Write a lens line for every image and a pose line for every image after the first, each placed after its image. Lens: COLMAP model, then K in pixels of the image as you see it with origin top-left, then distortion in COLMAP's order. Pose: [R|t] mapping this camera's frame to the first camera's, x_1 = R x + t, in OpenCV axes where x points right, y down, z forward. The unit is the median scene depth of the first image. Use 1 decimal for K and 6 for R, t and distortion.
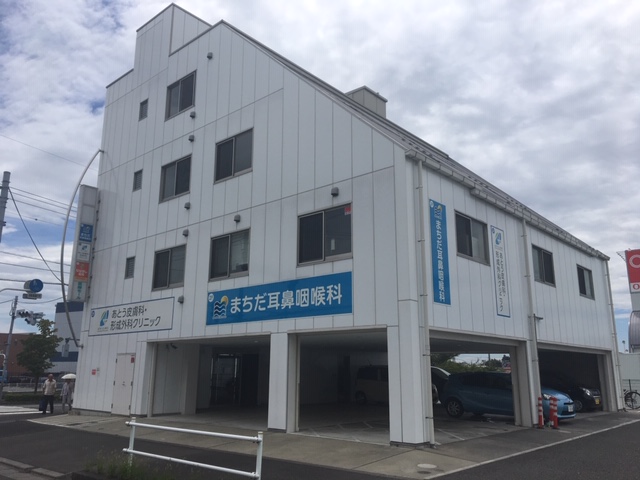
lens RADIAL K [[542.6, 0, 320.0], [0, 542.6, 240.0], [0, 0, 1]] dist [0.008609, 0.002751]
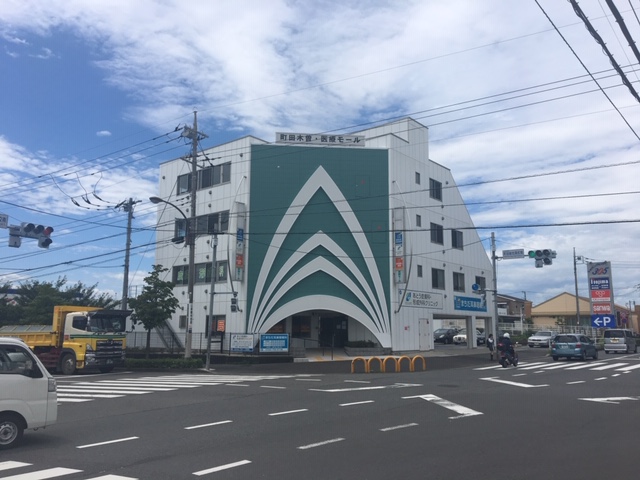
lens RADIAL K [[542.6, 0, 320.0], [0, 542.6, 240.0], [0, 0, 1]] dist [0.008609, 0.002751]
pose [[-0.015245, 0.161561, 0.986745, -2.338361], [-0.242299, 0.956849, -0.160409, 0.351063], [-0.970082, -0.241533, 0.024559, 1.426726]]
